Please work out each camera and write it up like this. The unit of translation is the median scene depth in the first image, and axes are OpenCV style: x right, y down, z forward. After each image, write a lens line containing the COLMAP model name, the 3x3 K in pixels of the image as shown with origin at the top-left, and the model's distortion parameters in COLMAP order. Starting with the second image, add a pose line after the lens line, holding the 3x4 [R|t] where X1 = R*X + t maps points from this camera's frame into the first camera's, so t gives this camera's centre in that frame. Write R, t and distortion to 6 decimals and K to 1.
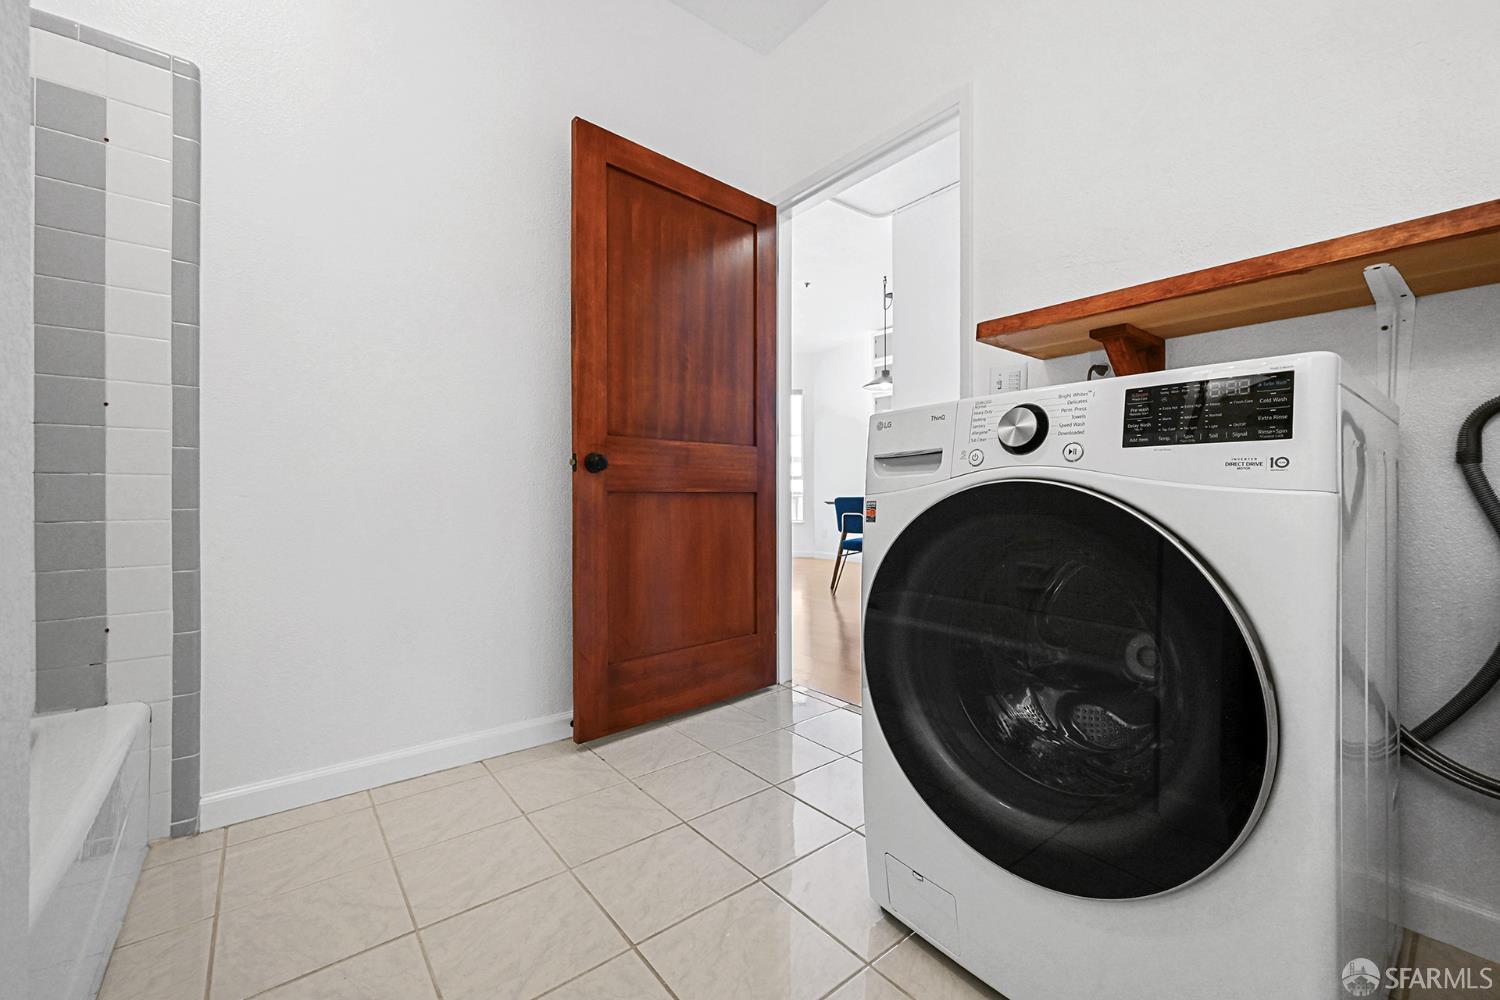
lens RADIAL K [[605.5, 0, 755.0], [0, 605.5, 501.7], [0, 0, 1]] dist [-0.000871, 0.000079]
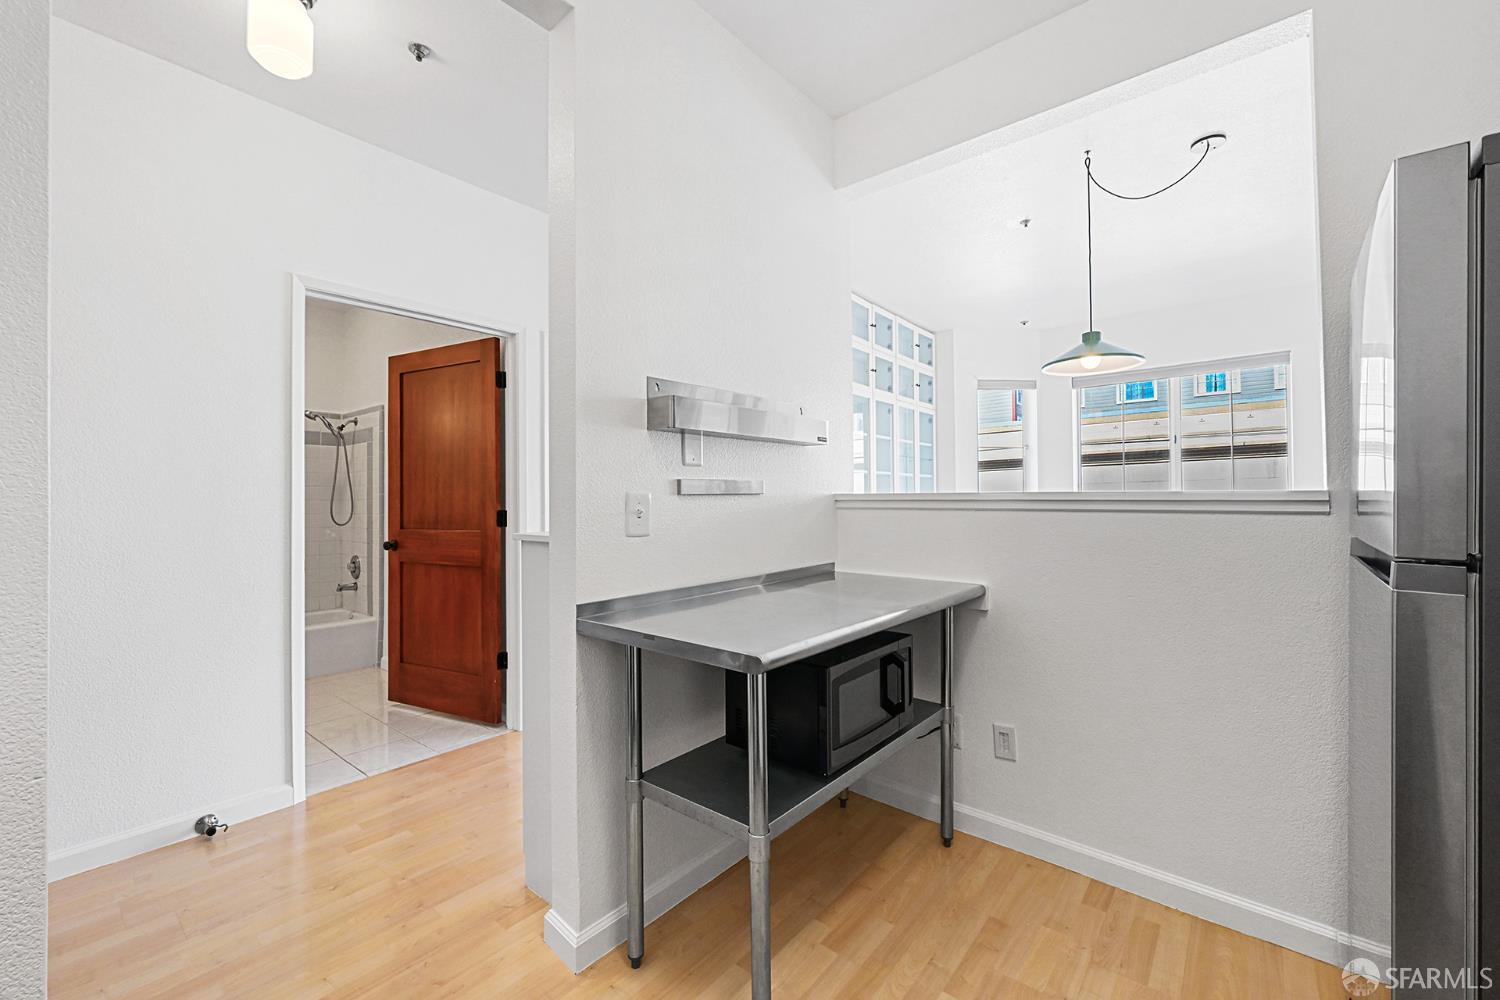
lens RADIAL K [[607.1, 0, 749.6], [0, 607.1, 495.8], [0, 0, 1]] dist [0.001913, 0.000267]
pose [[0.199922, -0.004133, -0.979803, 1.595019], [-0.007226, 0.999958, -0.005693, -0.189300], [0.979785, 0.008218, 0.199884, 1.516546]]
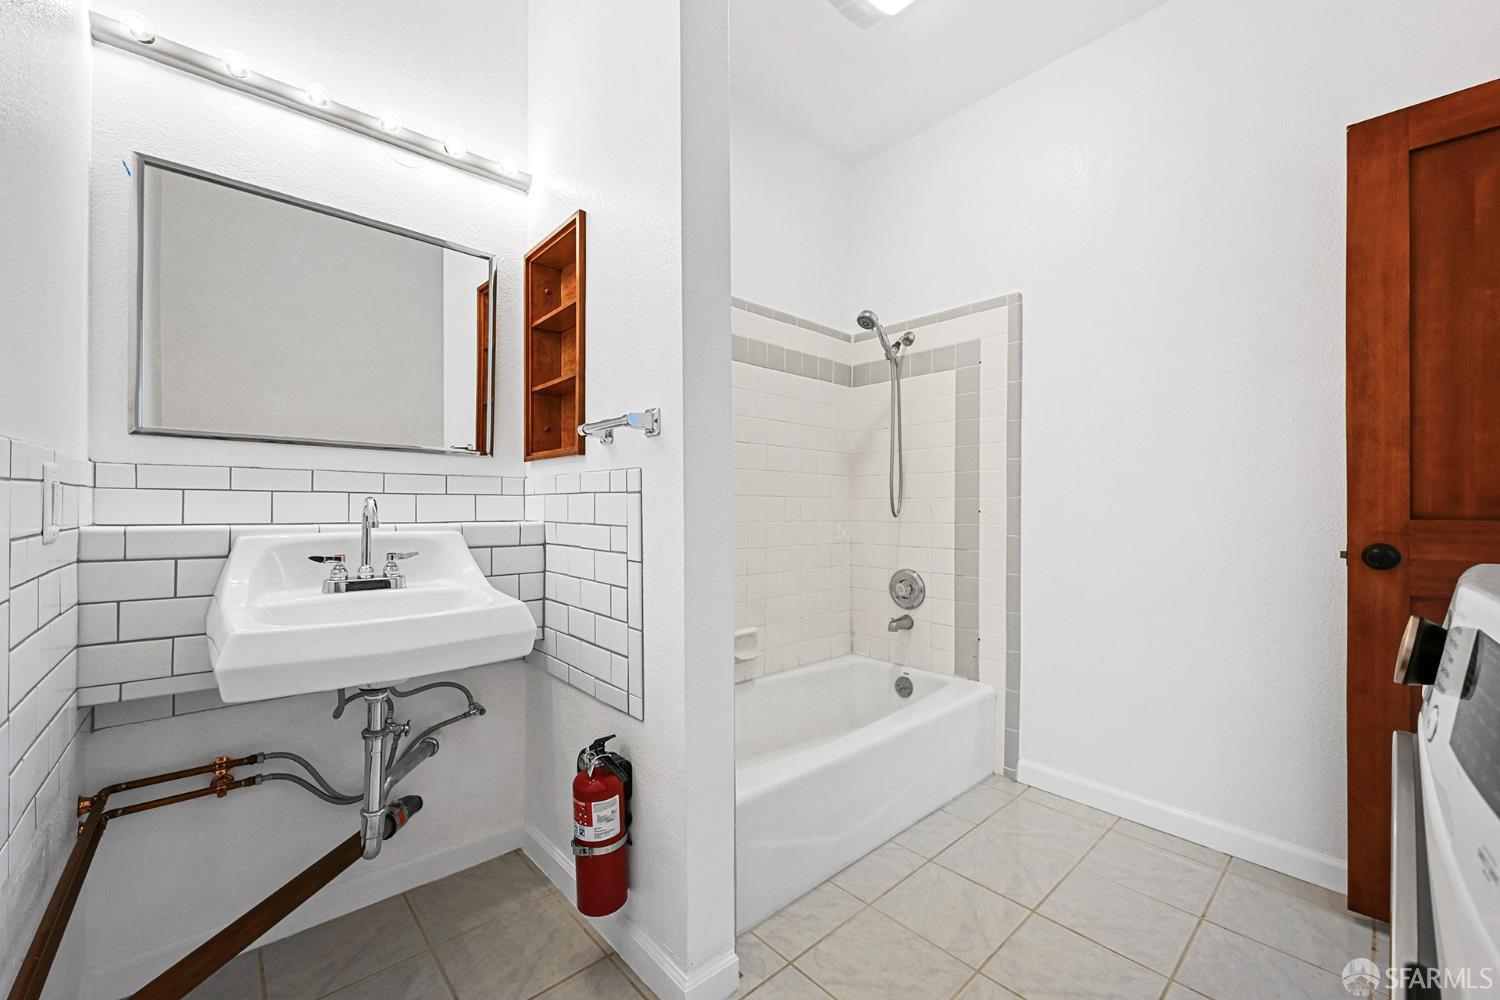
lens RADIAL K [[629.0, 0, 750.0], [0, 629.0, 500.0], [0, 0, 1]] dist [-0.000718, -0.000030]
pose [[0.038477, 0.002370, -0.999257, 0.495291], [-0.012166, 0.999924, 0.001903, -0.127599], [0.999185, 0.012083, 0.038503, 0.175619]]
